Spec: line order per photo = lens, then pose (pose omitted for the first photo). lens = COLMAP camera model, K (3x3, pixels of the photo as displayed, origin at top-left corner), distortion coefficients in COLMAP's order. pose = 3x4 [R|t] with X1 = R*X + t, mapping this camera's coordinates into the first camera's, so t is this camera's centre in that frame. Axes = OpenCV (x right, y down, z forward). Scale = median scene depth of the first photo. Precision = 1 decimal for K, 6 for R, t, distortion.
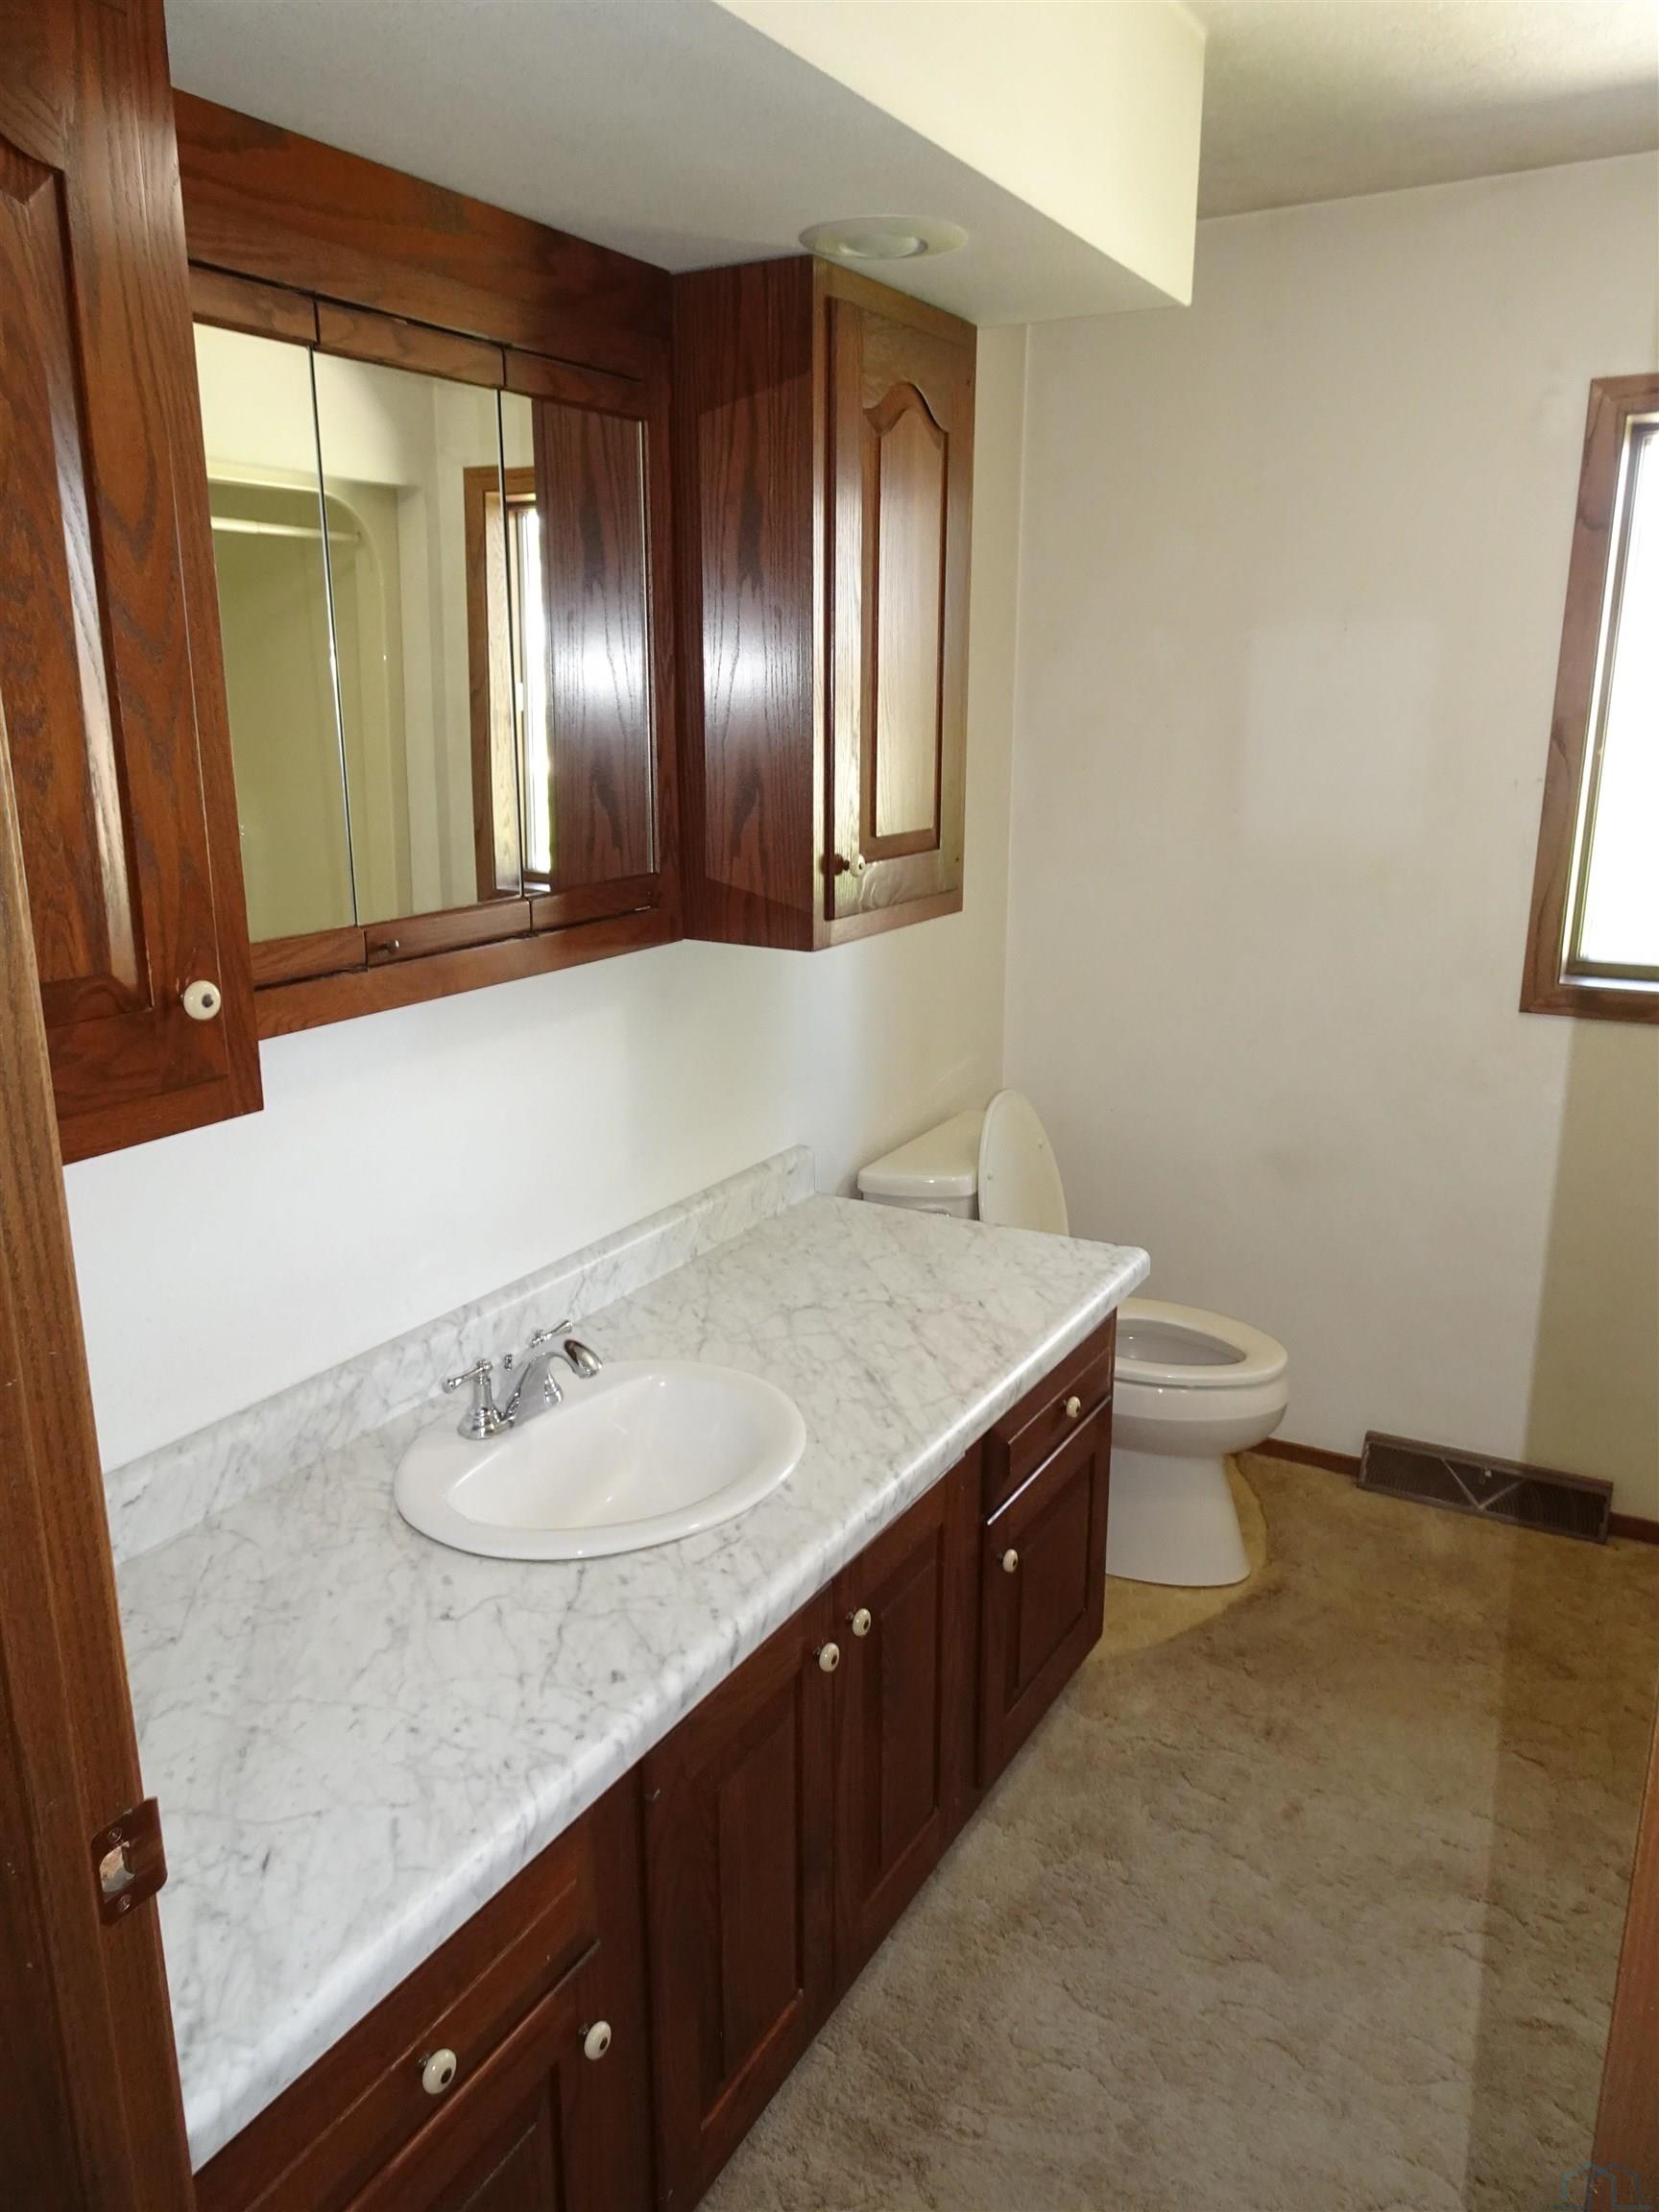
lens RADIAL K [[1587.1, 0, 830.2], [0, 1587.1, 1114.2], [0, 0, 1]] dist [-0.004517, -0.004673]
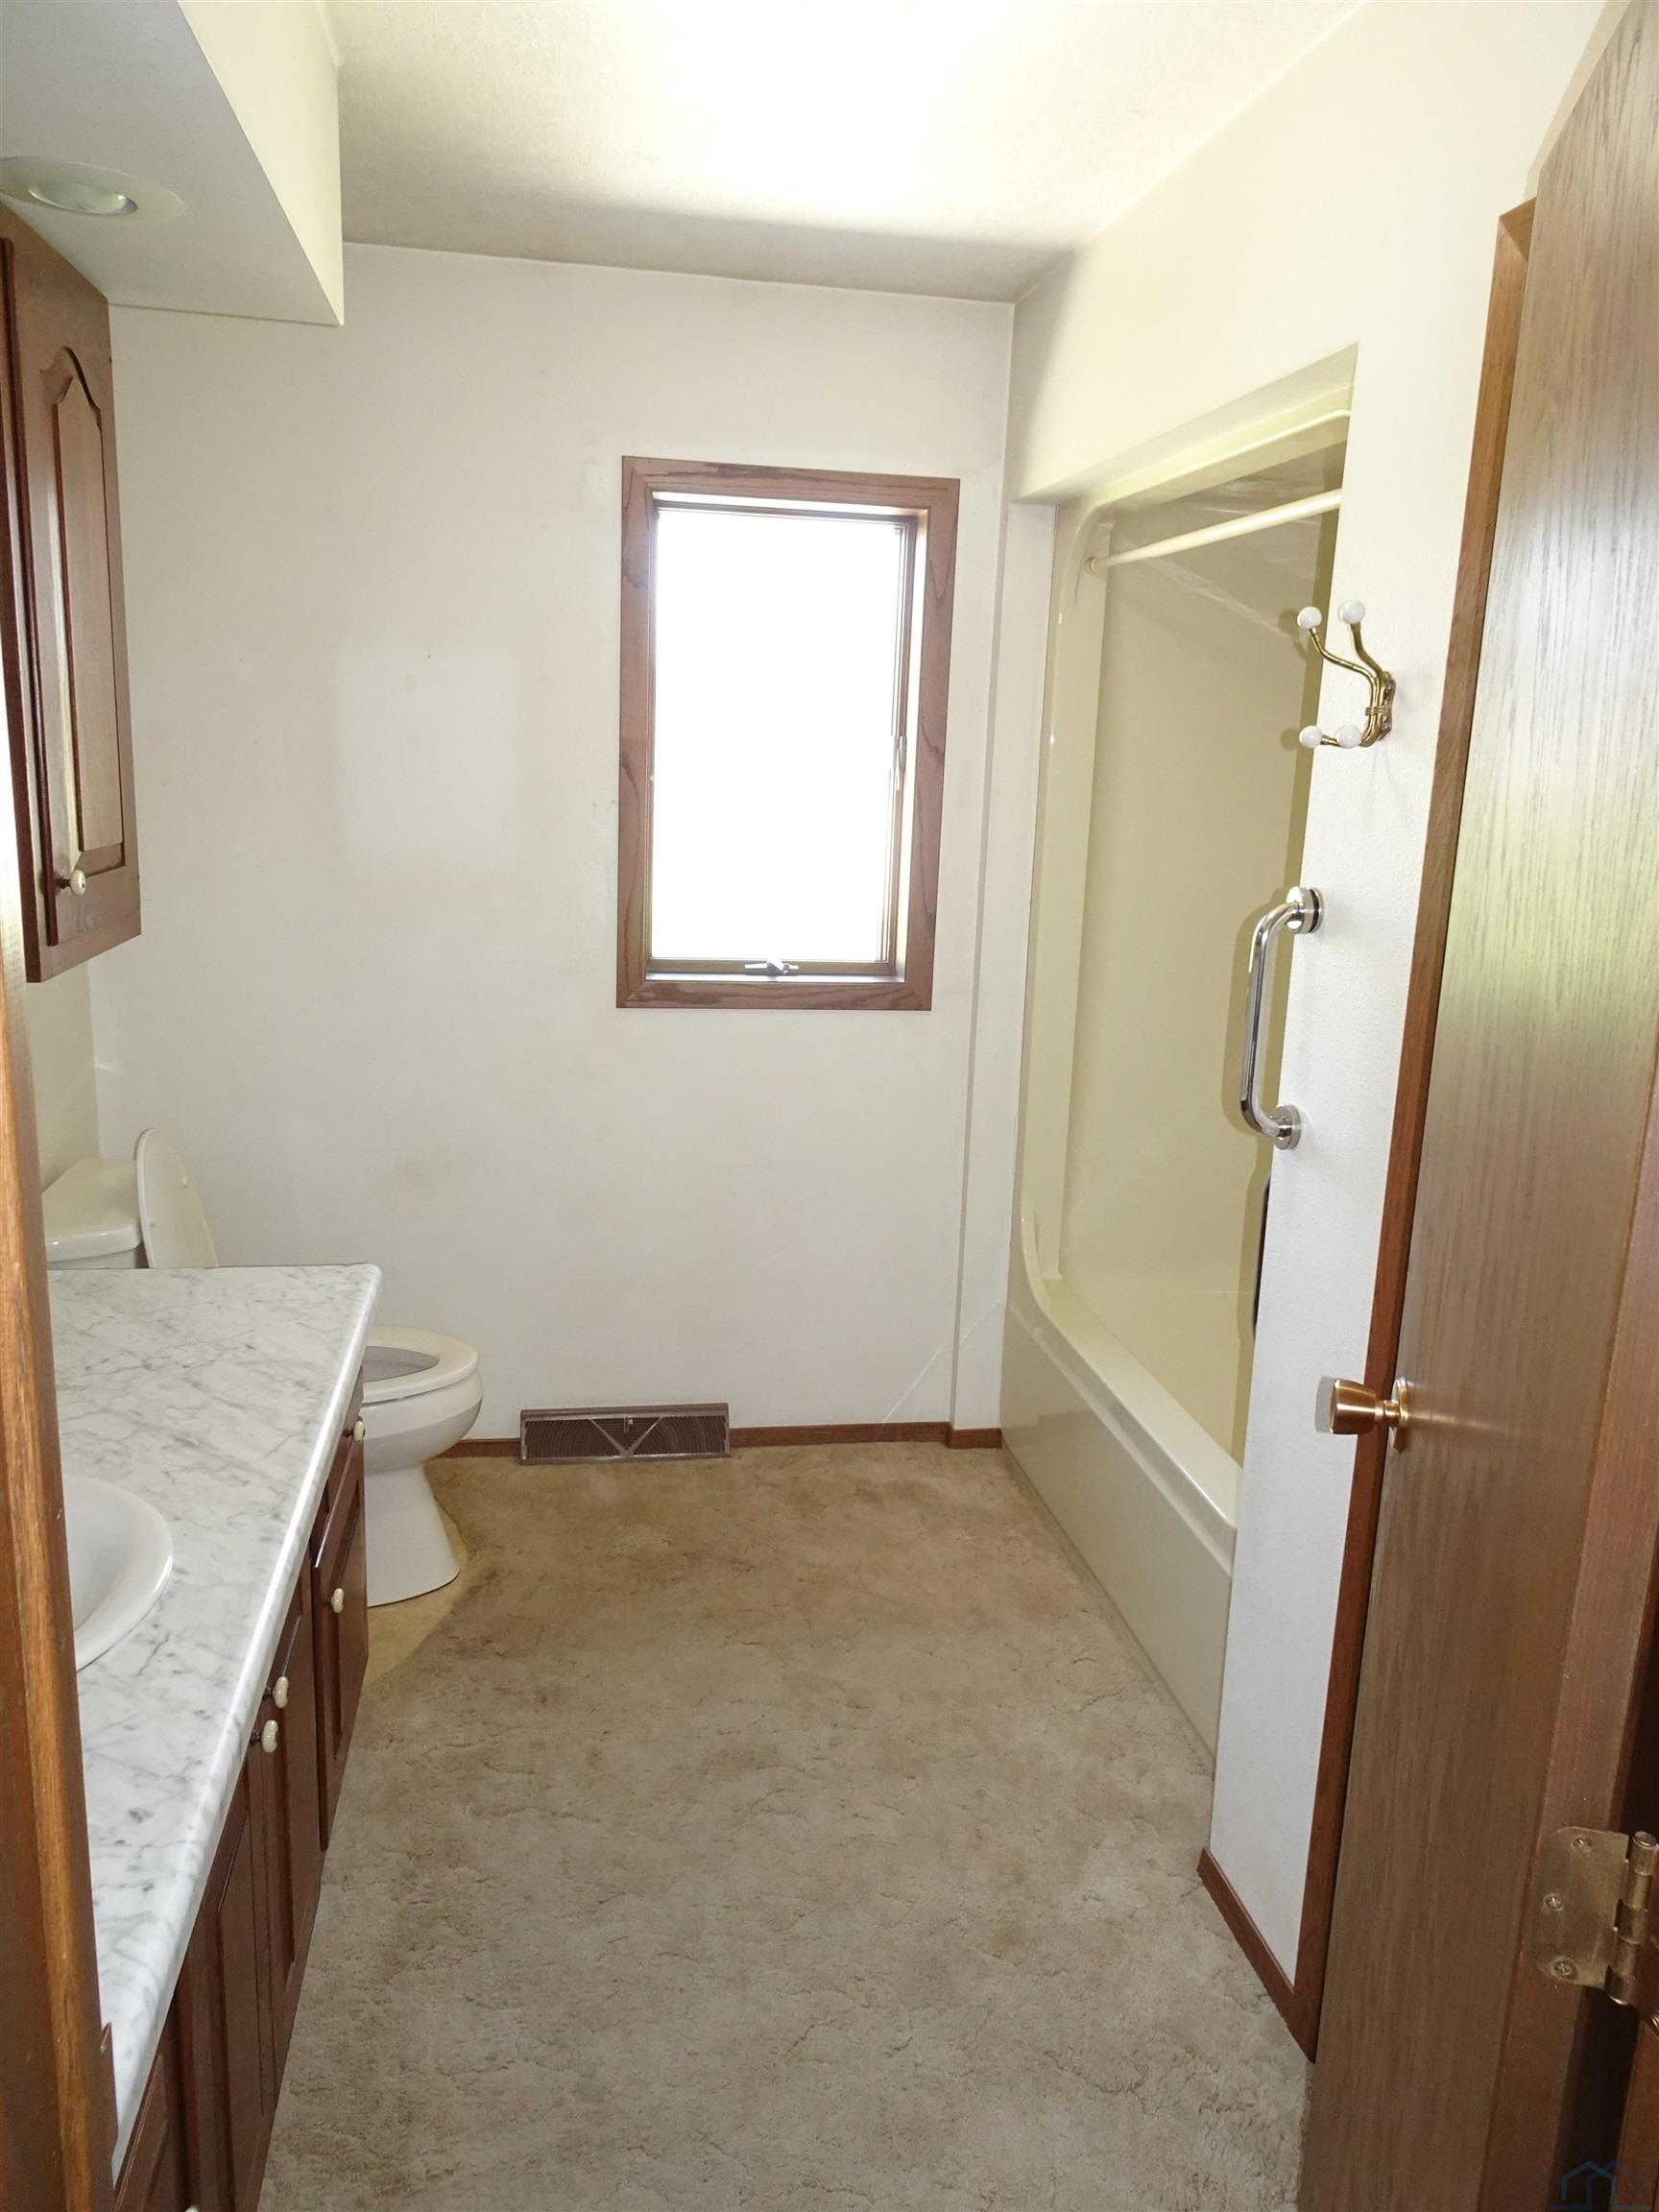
lens RADIAL K [[1587.1, 0, 836.7], [0, 1587.1, 1113.7], [0, 0, 1]] dist [-0.004517, -0.004673]
pose [[0.760033, -0.108889, 0.640697, -0.222384], [0.120915, 0.992343, 0.025215, 0.001055], [-0.638536, 0.058306, 0.767380, 0.048477]]
